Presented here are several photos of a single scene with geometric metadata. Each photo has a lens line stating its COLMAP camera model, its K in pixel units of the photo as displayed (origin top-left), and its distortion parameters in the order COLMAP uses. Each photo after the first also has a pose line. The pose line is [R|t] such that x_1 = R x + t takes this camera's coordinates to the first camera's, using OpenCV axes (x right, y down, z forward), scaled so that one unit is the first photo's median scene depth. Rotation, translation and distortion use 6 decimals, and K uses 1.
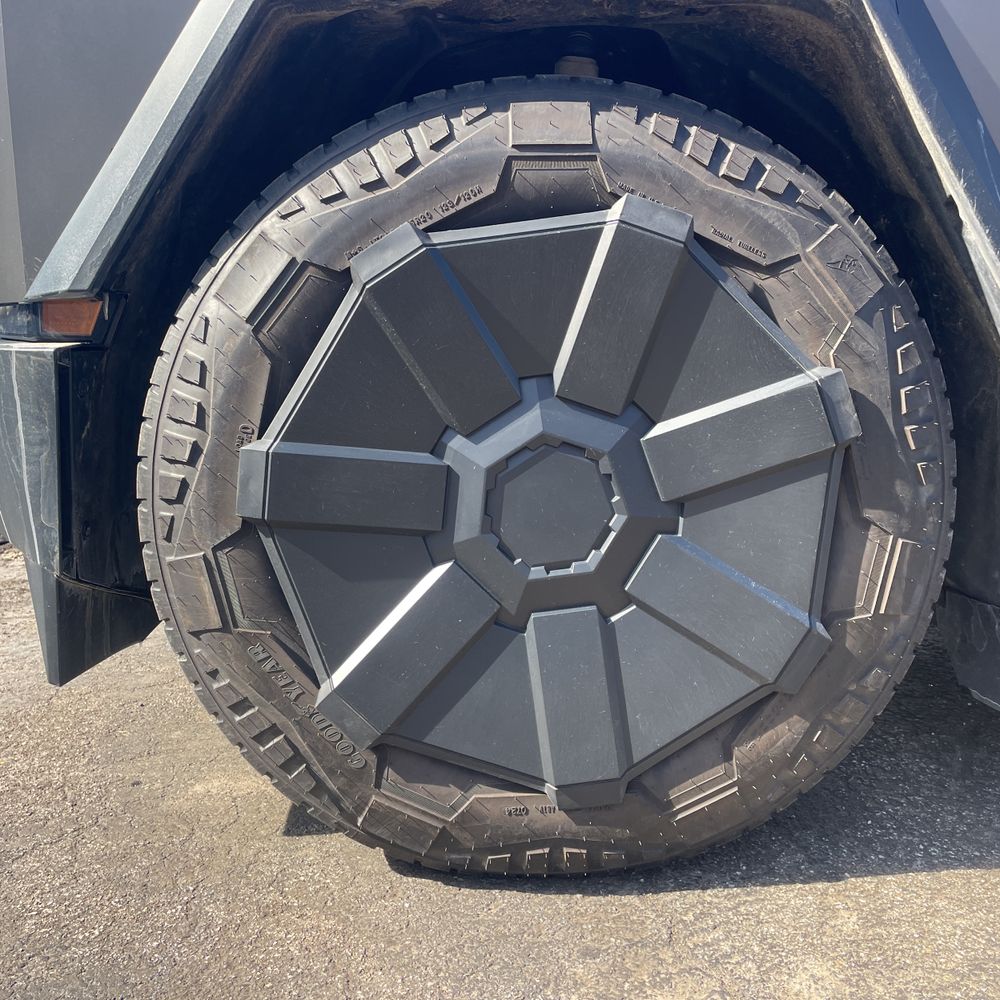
lens RADIAL K [[990.3, 0, 516.6], [0, 990.3, 498.6], [0, 0, 1]] dist [0.094129, -0.105781]
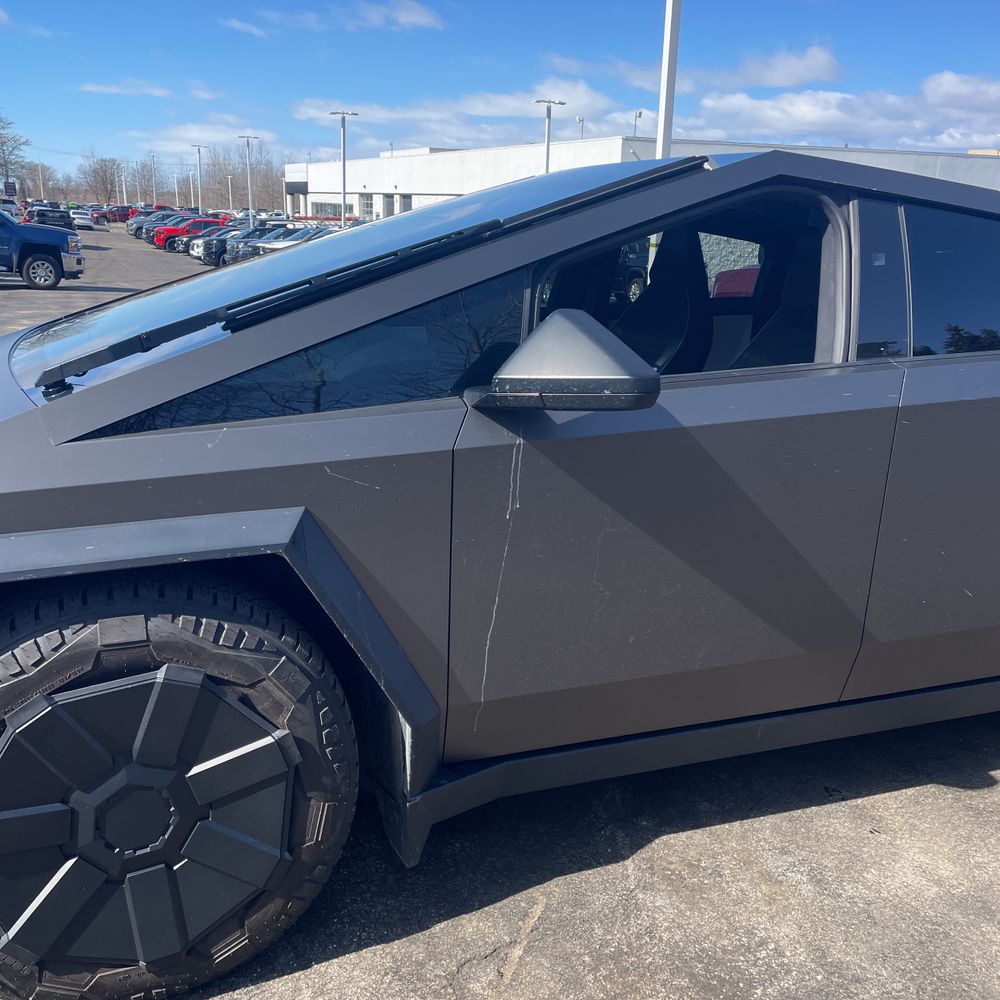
lens RADIAL K [[990.3, 0, 516.6], [0, 990.3, 498.6], [0, 0, 1]] dist [0.094129, -0.105781]
pose [[0.943494, -0.052779, 0.327161, 0.123730], [0.023775, 0.995472, 0.092029, -0.742361], [-0.330536, -0.079051, 0.940477, -0.948679]]
